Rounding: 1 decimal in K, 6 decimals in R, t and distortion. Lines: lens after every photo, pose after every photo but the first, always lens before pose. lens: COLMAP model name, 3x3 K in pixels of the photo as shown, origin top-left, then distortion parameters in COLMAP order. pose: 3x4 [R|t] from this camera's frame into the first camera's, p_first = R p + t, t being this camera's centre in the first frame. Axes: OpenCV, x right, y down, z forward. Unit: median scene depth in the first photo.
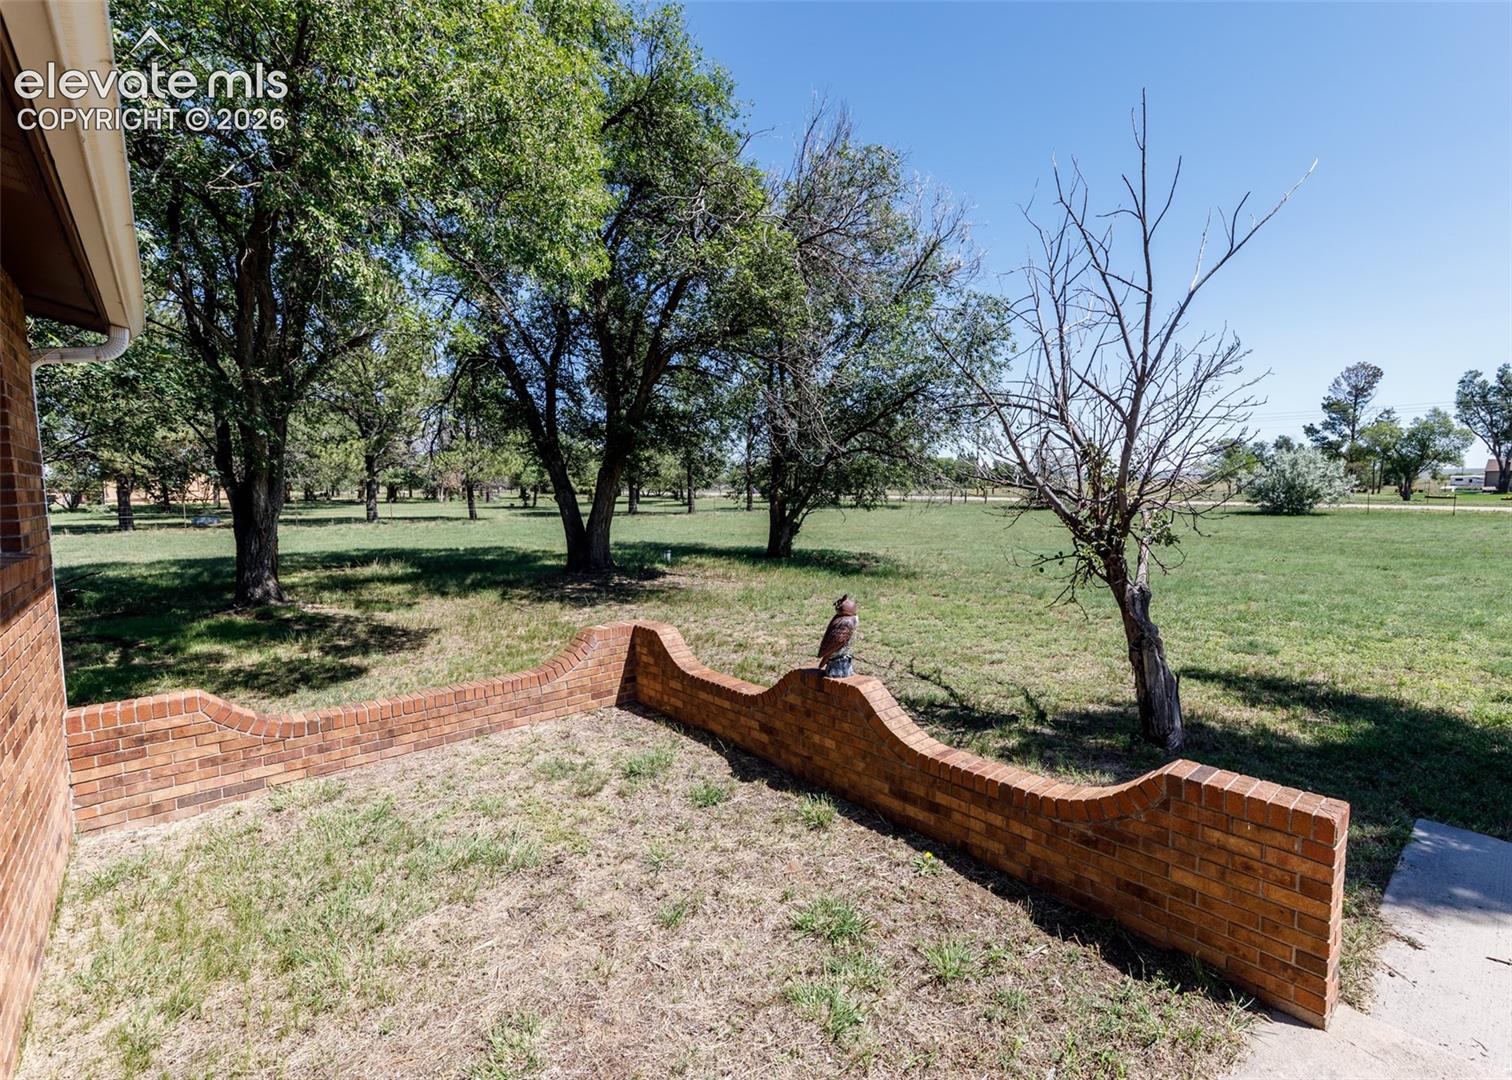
lens RADIAL K [[739.3, 0, 756.0], [0, 739.3, 540.0], [0, 0, 1]] dist [0.000037, 0.000204]
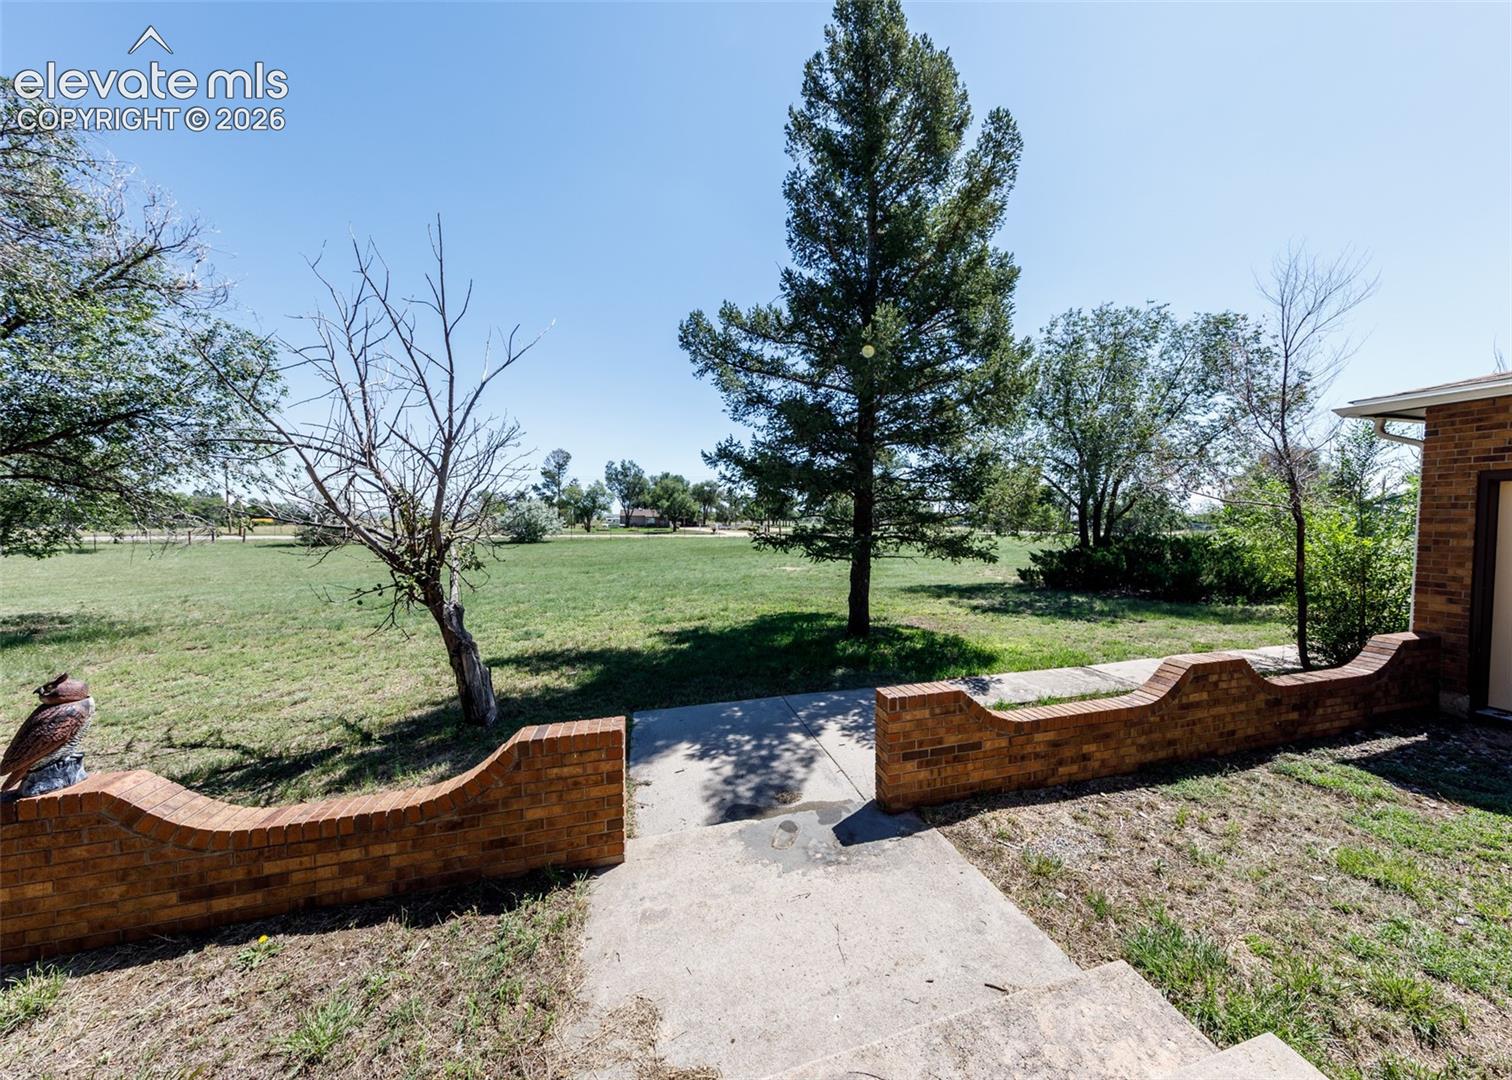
lens RADIAL K [[524.6, 0, 797.3], [0, 524.6, 536.3], [0, 0, 1]] dist [0.000473, 0.000028]
pose [[0.369717, -0.025309, 0.928799, -0.089372], [0.068210, 0.997671, 0.000035, -0.012954], [-0.926637, 0.063340, 0.370583, 0.116591]]
